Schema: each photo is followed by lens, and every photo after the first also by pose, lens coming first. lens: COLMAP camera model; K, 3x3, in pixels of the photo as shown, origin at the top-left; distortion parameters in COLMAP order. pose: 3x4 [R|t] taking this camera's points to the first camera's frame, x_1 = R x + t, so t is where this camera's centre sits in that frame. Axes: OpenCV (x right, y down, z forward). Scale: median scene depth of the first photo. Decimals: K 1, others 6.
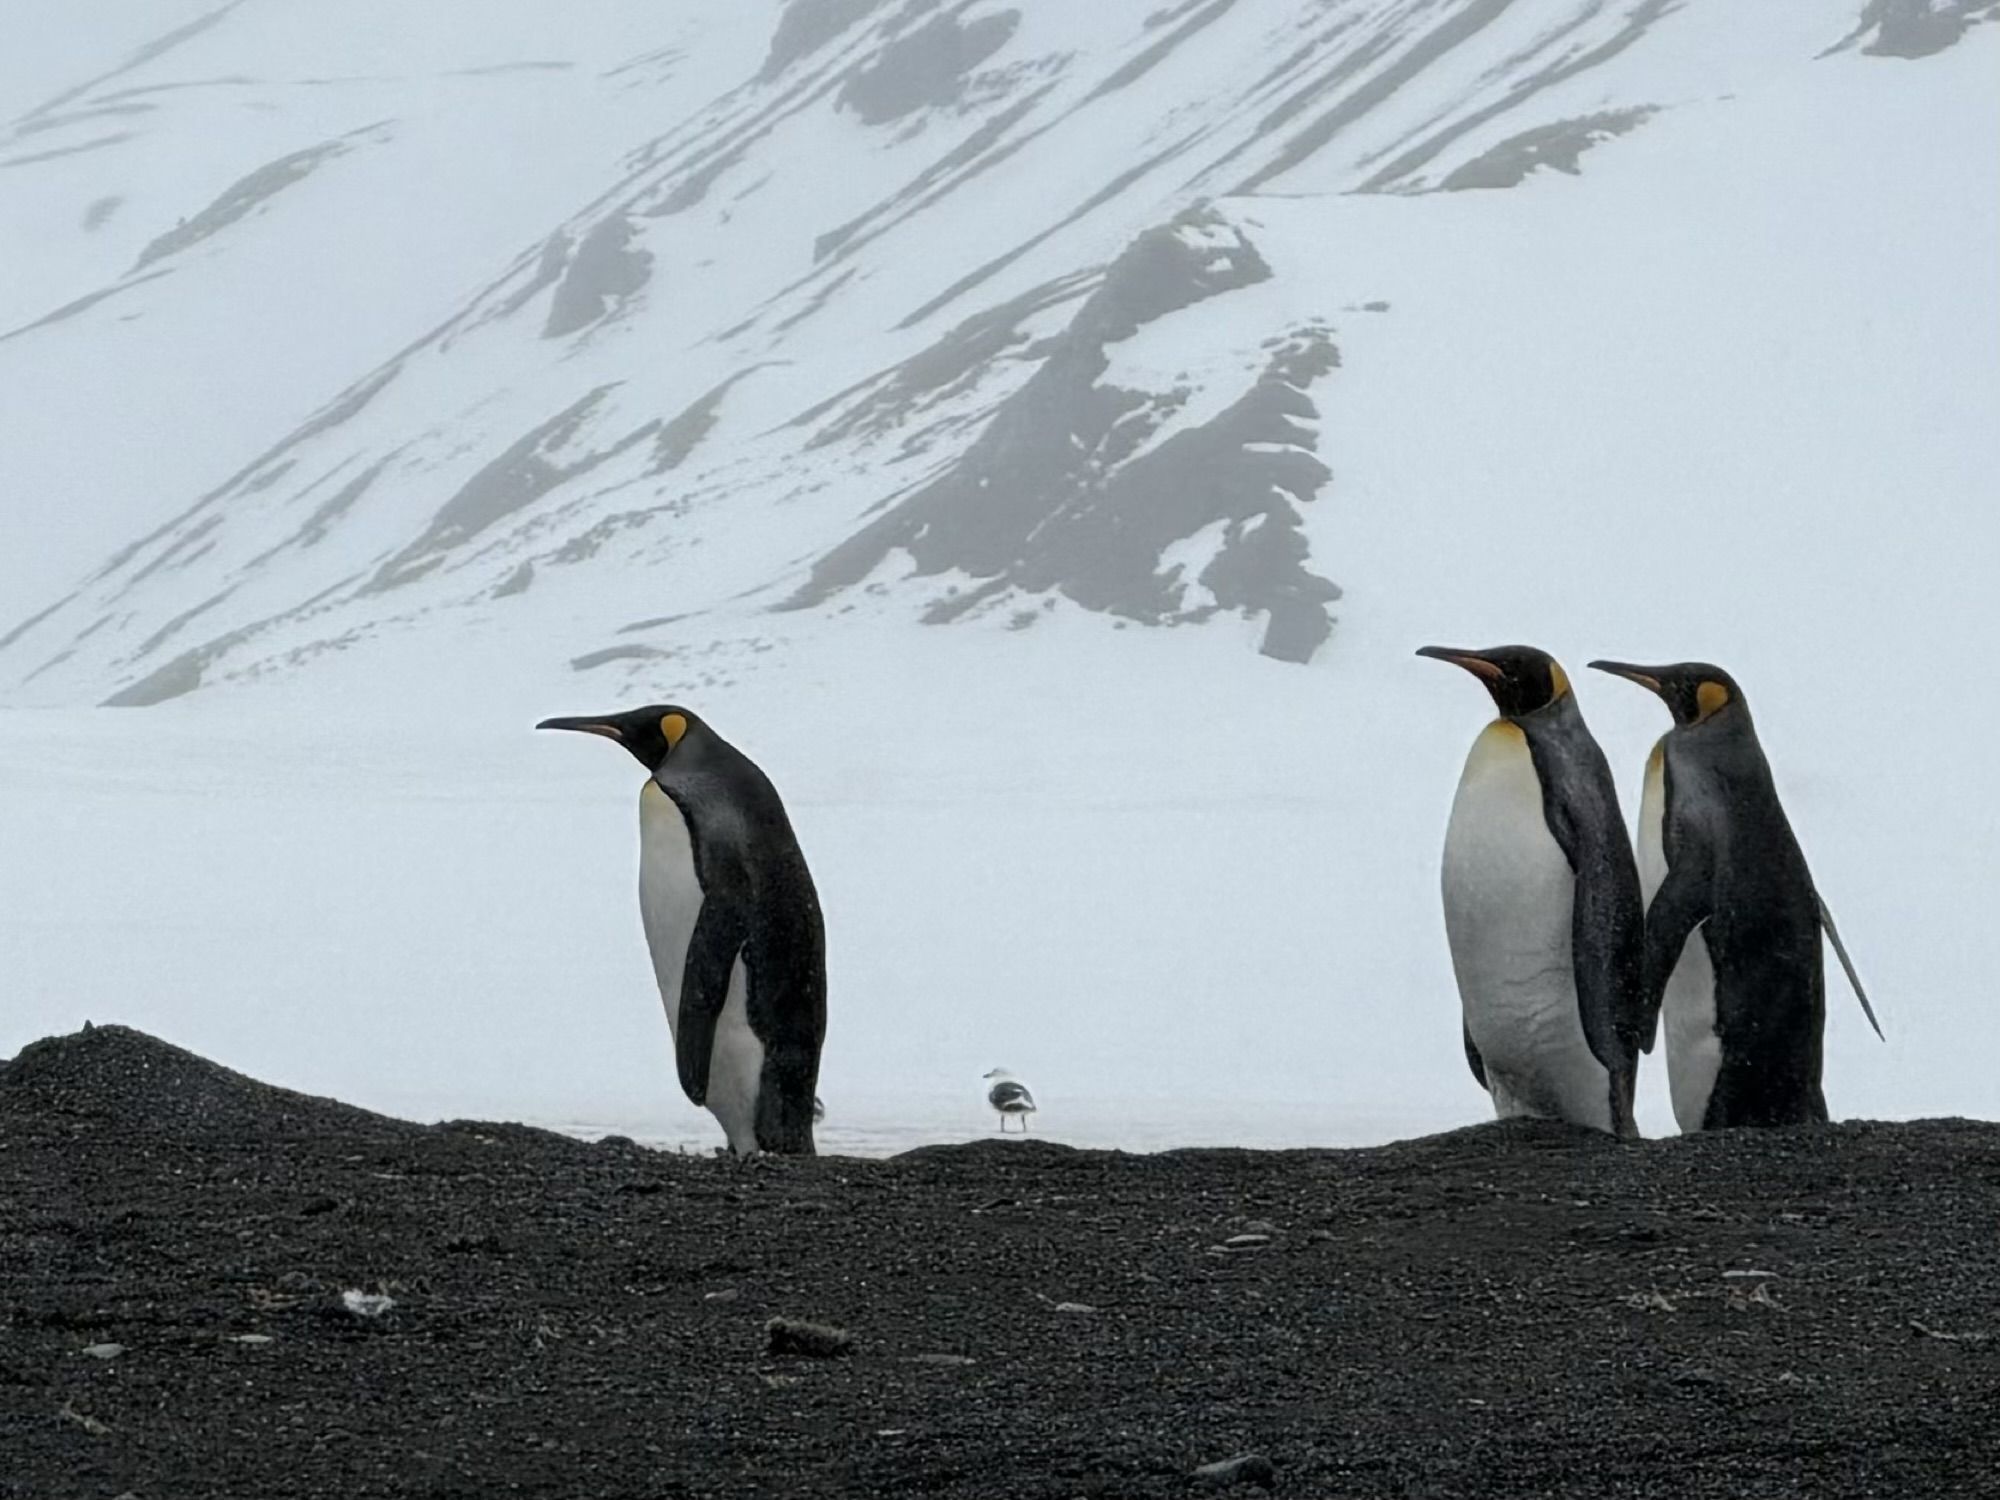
lens RADIAL K [[5805.3, 0, 1000.2], [0, 5805.3, 746.8], [0, 0, 1]] dist [0.055488, 0.000000]
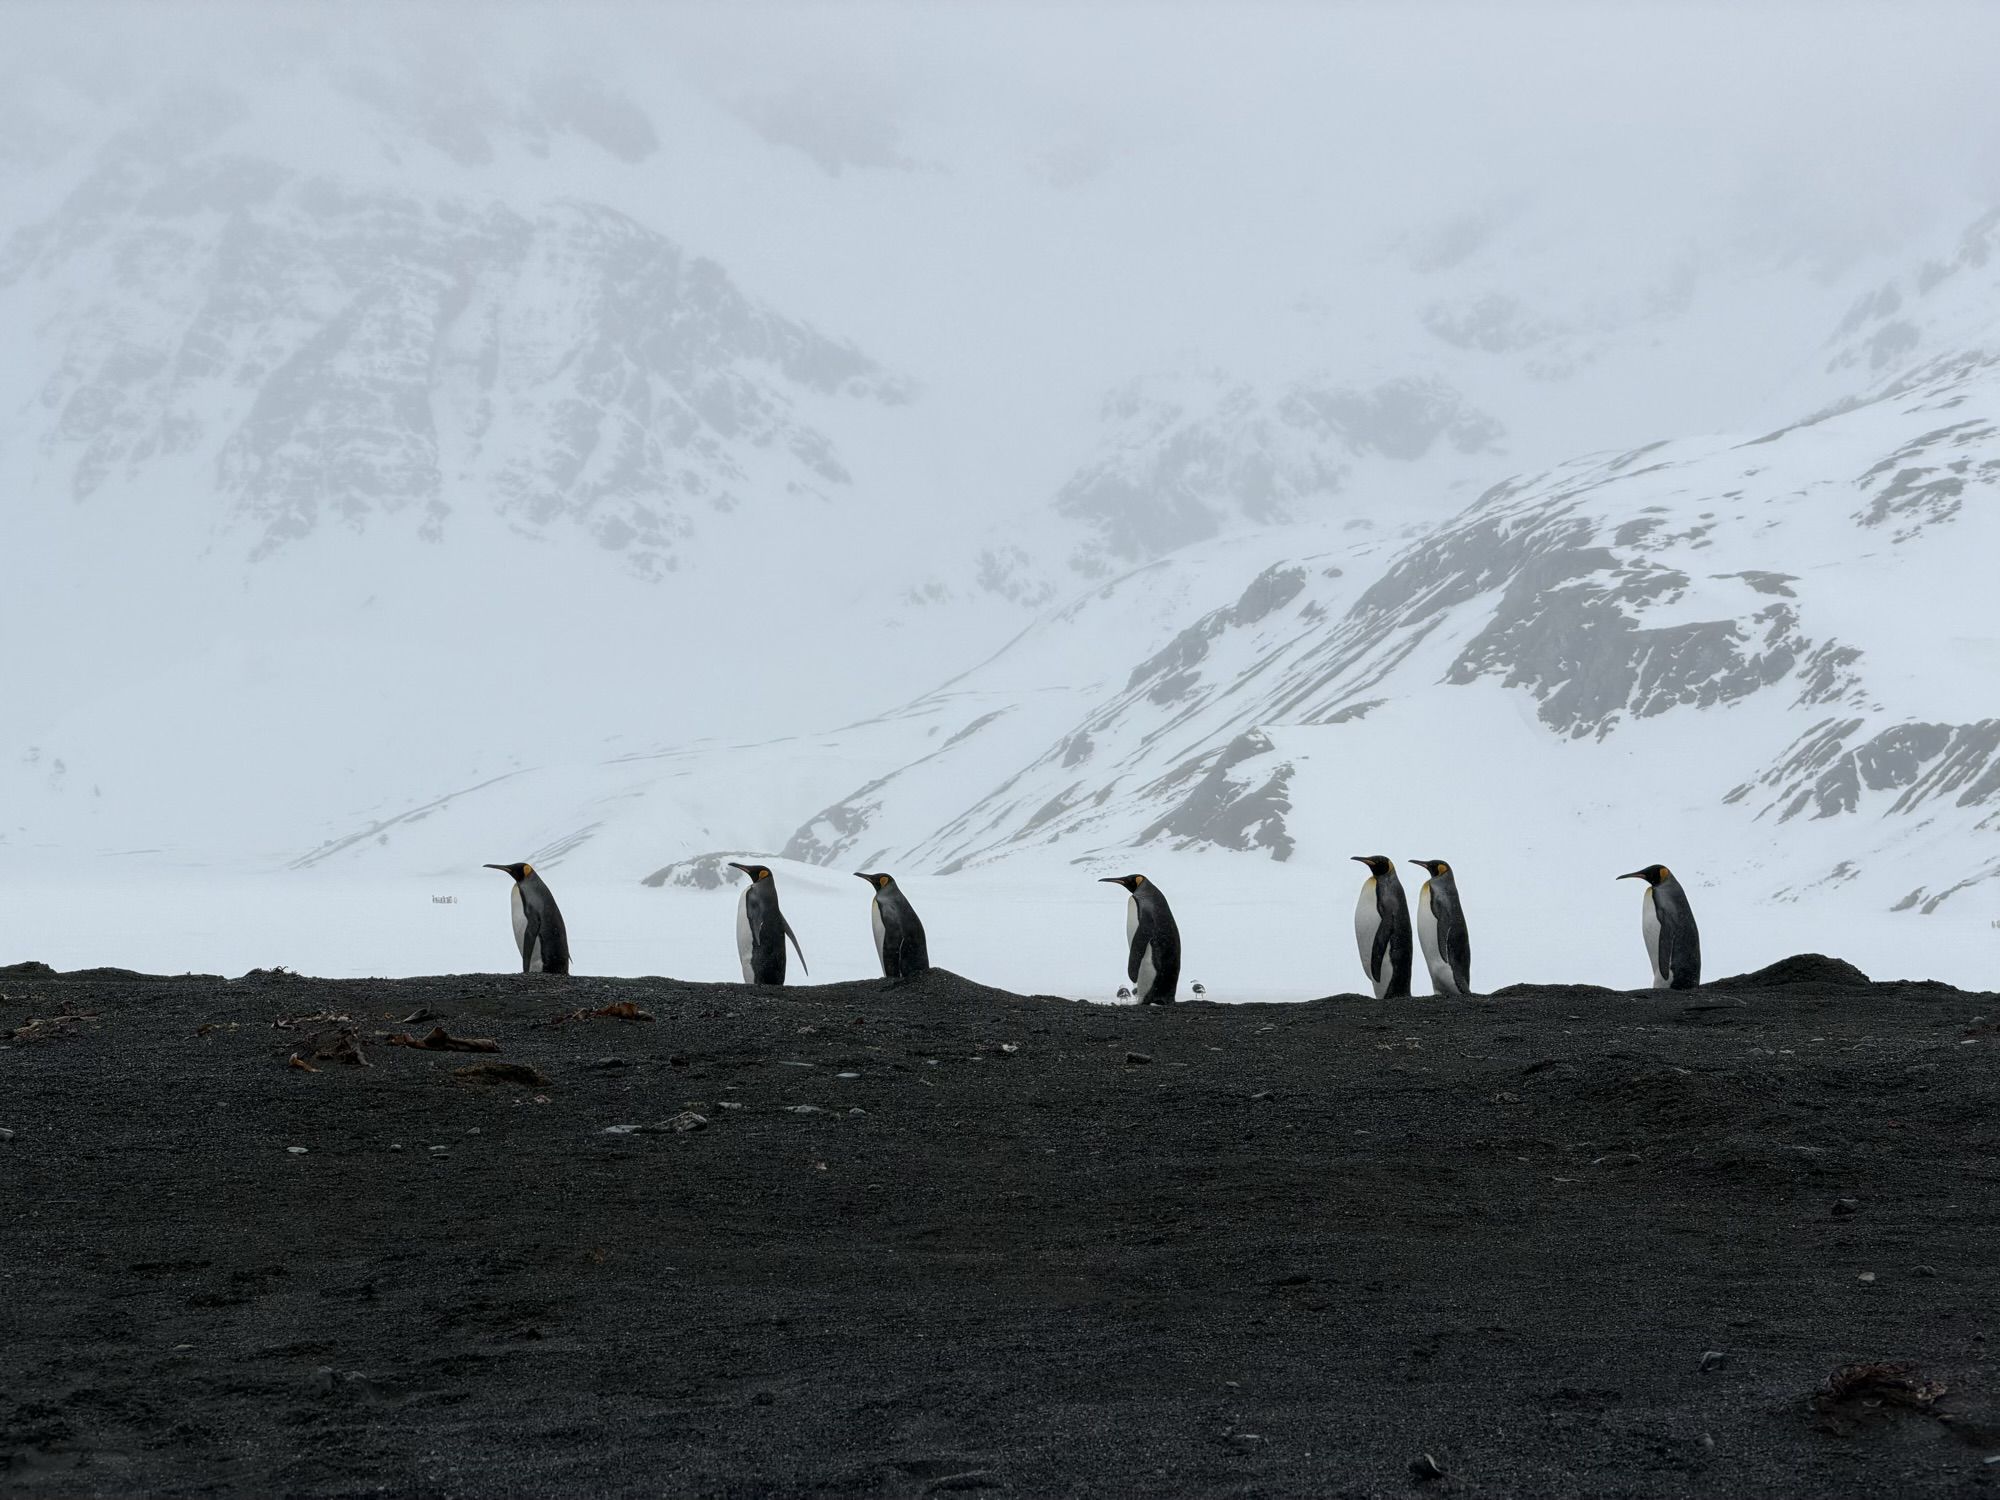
lens RADIAL K [[5805.3, 0, 999.1], [0, 5805.3, 752.5], [0, 0, 1]] dist [0.055488, 0.000000]
pose [[0.999887, -0.001801, 0.014925, -0.166785], [0.001105, 0.998917, 0.046507, -0.238269], [-0.014993, -0.046485, 0.998806, -2.416896]]
